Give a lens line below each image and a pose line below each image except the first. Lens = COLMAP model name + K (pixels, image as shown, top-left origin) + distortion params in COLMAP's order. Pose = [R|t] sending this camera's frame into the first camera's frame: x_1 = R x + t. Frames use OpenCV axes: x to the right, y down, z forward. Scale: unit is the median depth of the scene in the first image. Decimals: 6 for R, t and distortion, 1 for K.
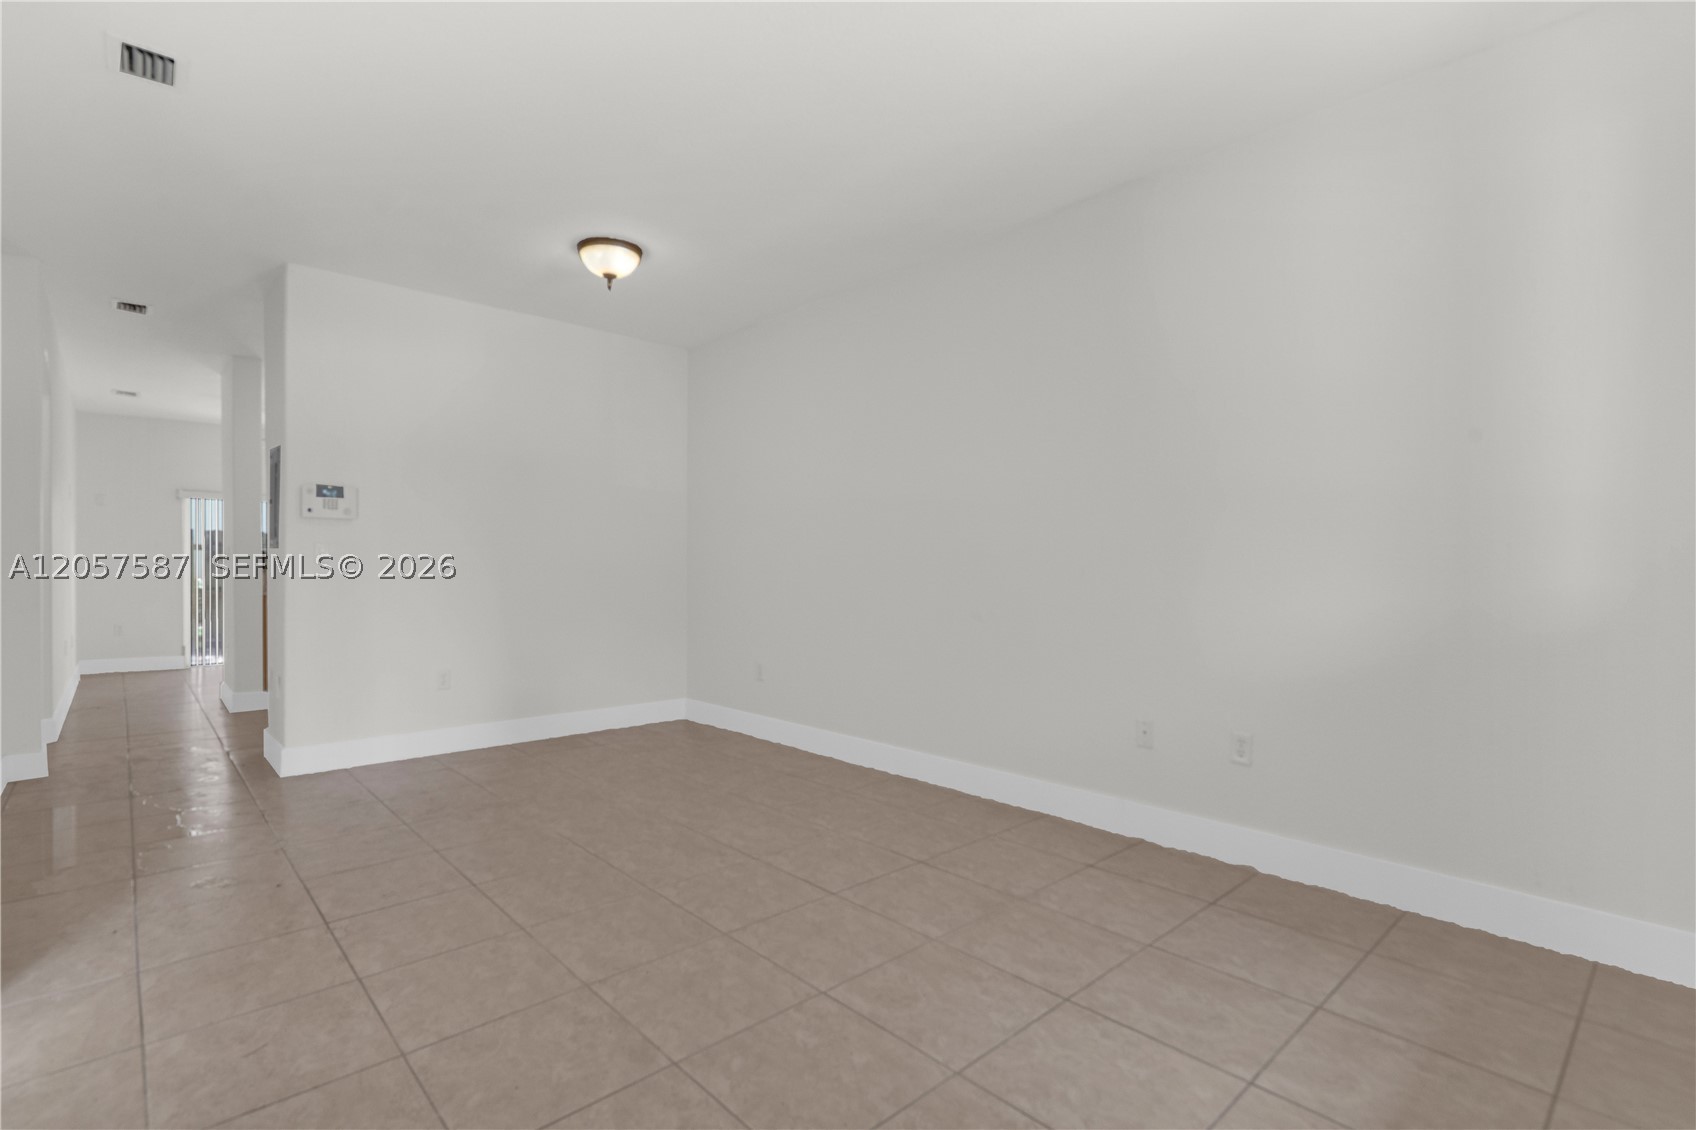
lens RADIAL K [[785.5, 0, 811.1], [0, 785.5, 569.7], [0, 0, 1]] dist [-0.006067, 0.001395]
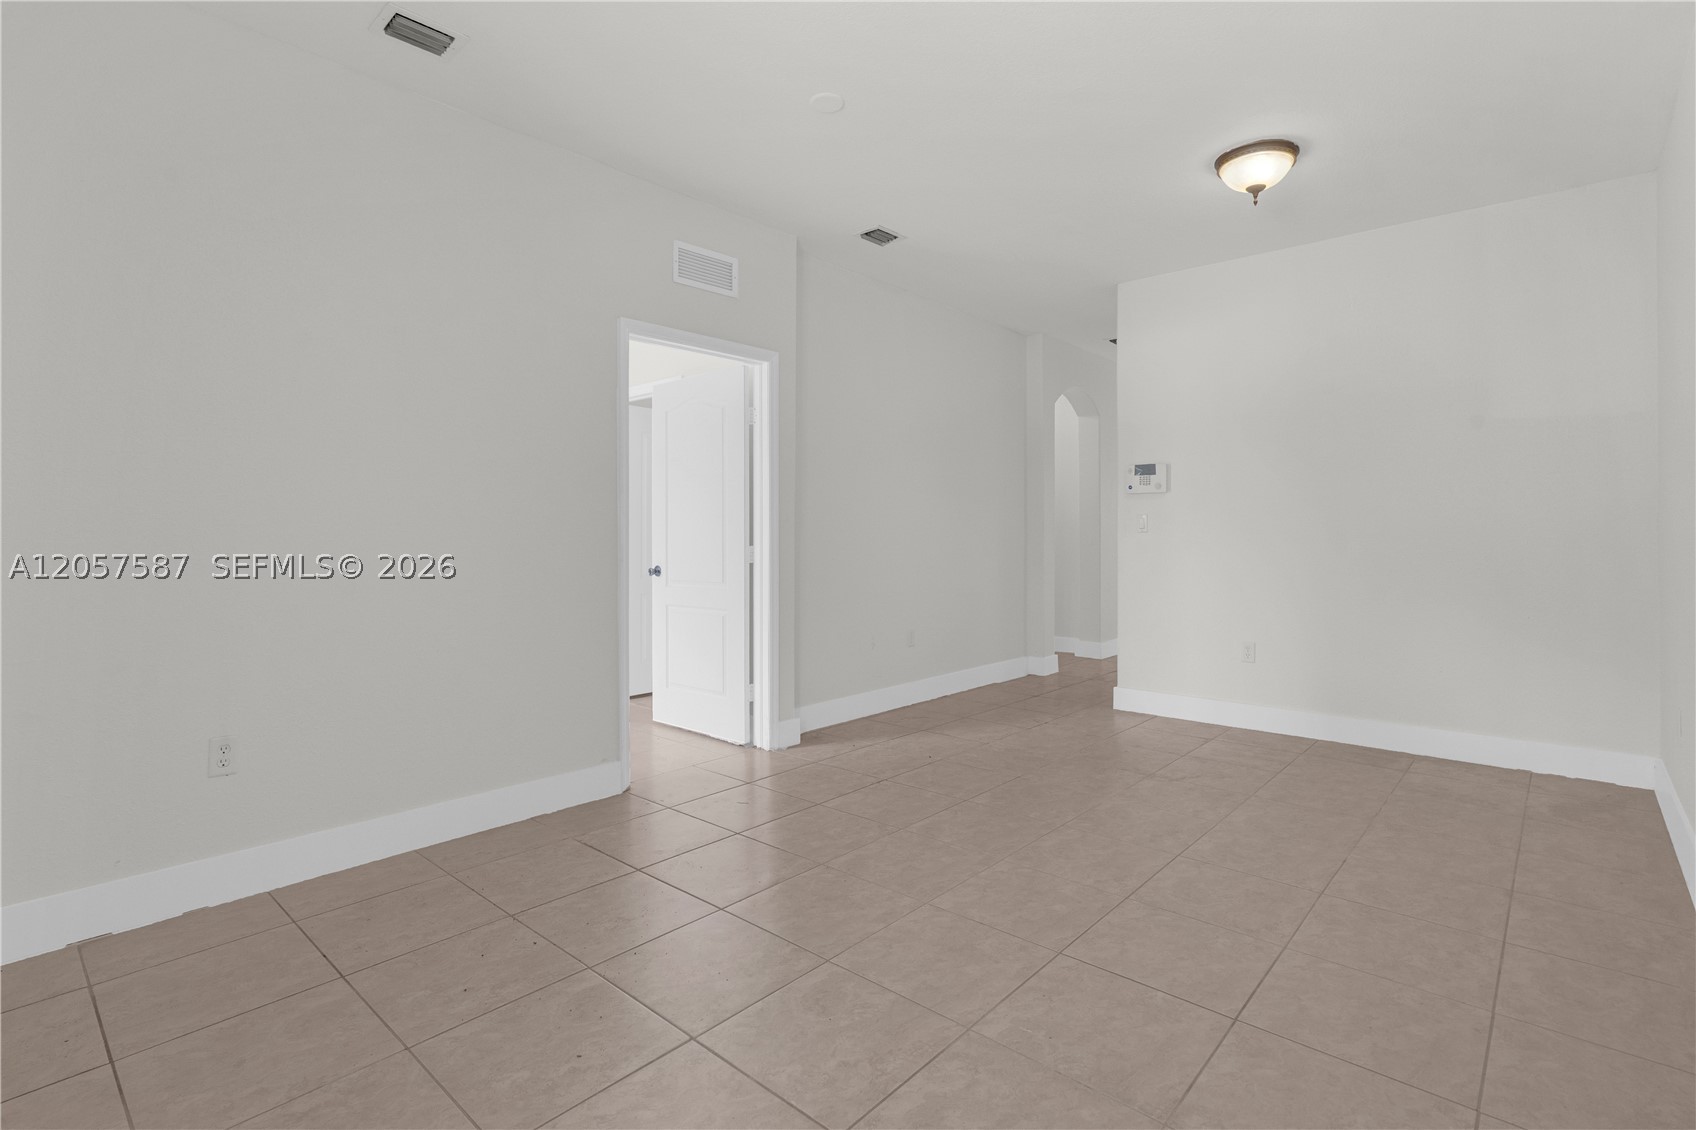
lens RADIAL K [[807.6, 0, 859.1], [0, 807.6, 559.5], [0, 0, 1]] dist [-0.006164, 0.005482]
pose [[0.124482, 0.028152, -0.991822, 0.861938], [0.000529, 0.999595, 0.028439, -0.005219], [0.992222, -0.004065, 0.124417, 0.760230]]
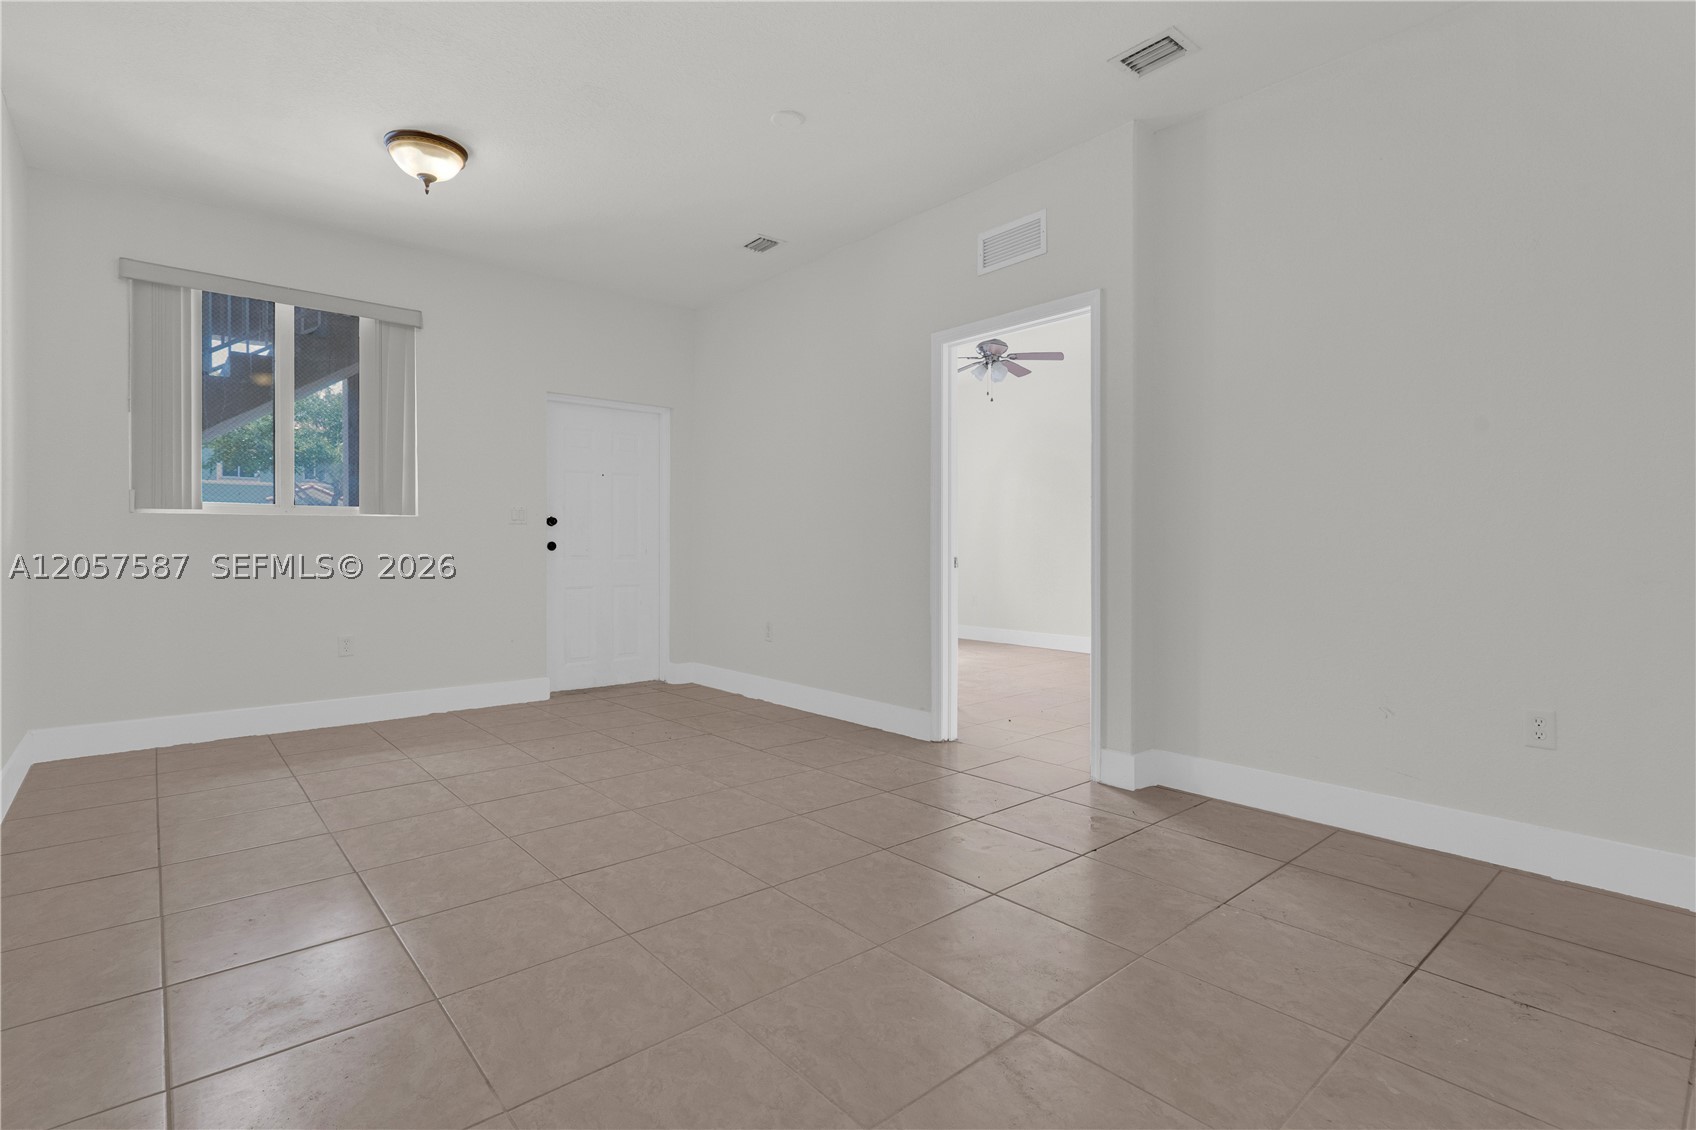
lens RADIAL K [[785.5, 0, 825.1], [0, 785.5, 549.3], [0, 0, 1]] dist [-0.006067, 0.001395]
pose [[-0.999844, -0.002797, 0.017441, -0.417757], [-0.002788, 0.999996, 0.000550, 0.053063], [-0.017442, 0.000501, -0.999848, 2.145295]]
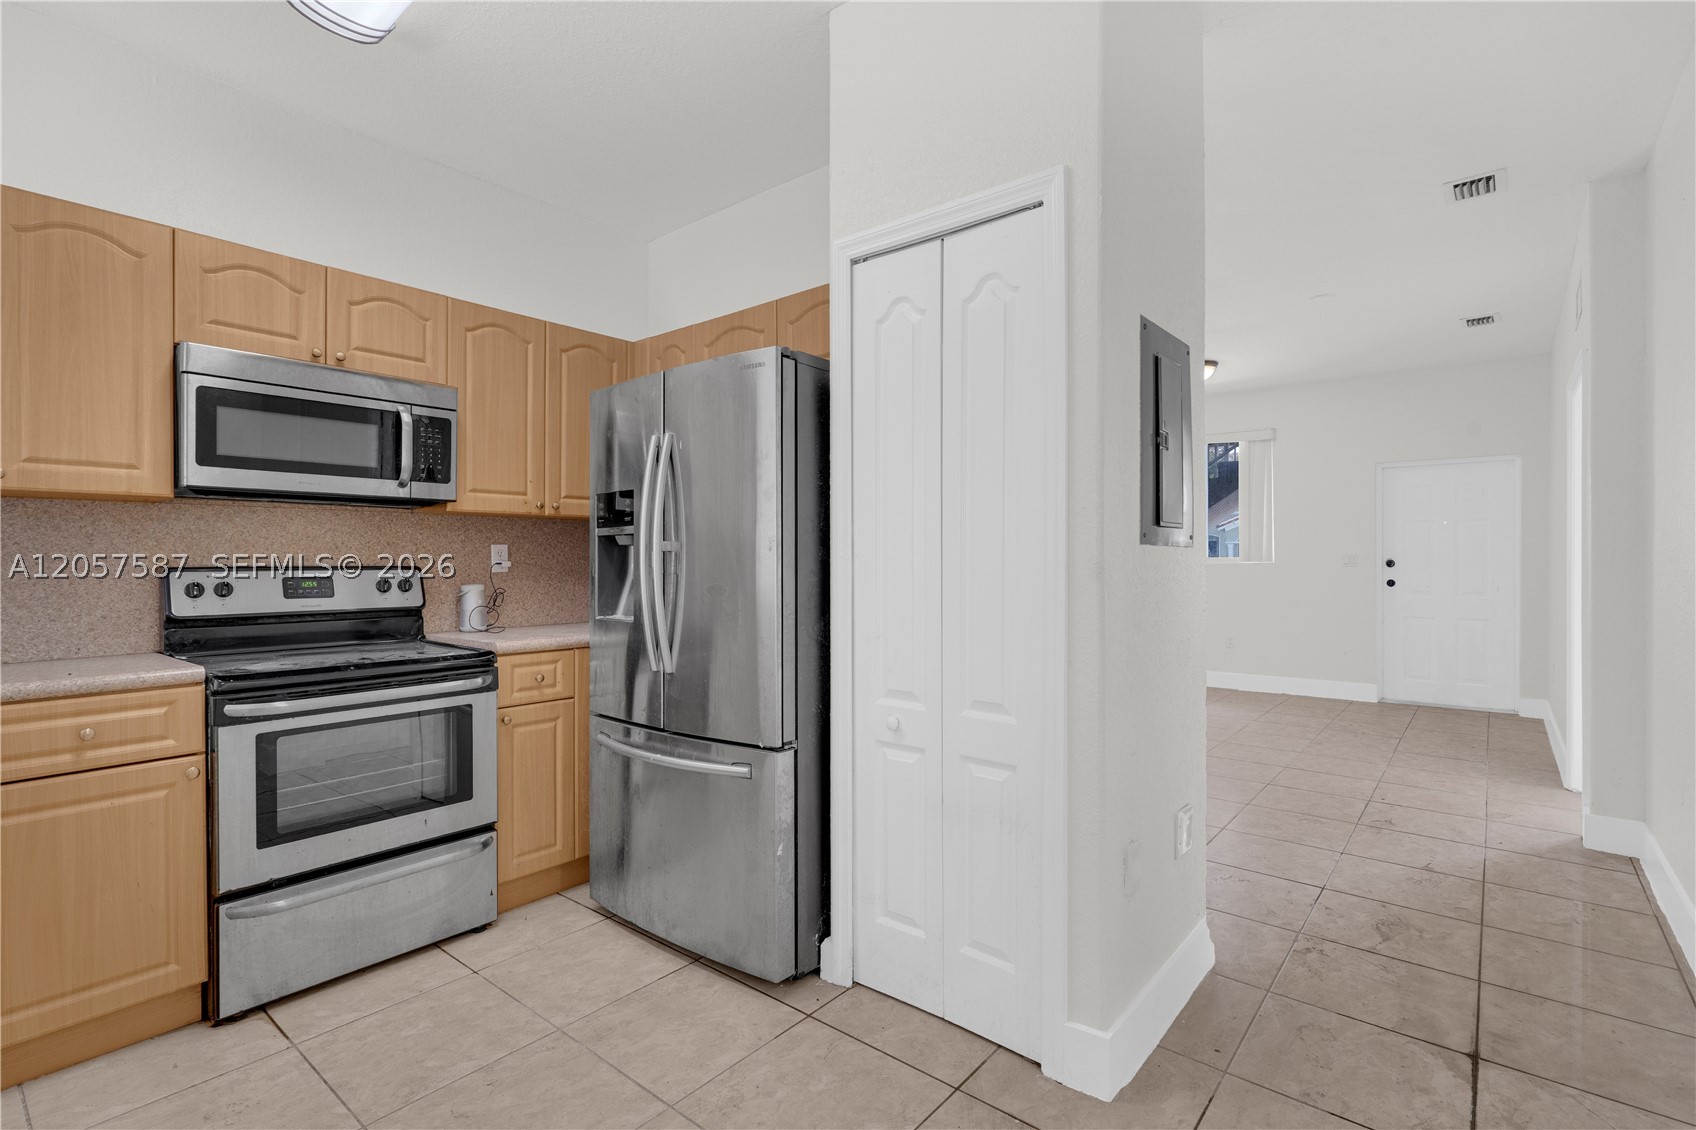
lens RADIAL K [[785.5, 0, 846.5], [0, 785.5, 565.4], [0, 0, 1]] dist [-0.006067, 0.001395]
pose [[-0.154048, -0.009712, 0.988016, -1.993762], [-0.002163, 0.999953, 0.009493, -0.033976], [-0.988061, -0.000674, -0.154062, 2.263706]]
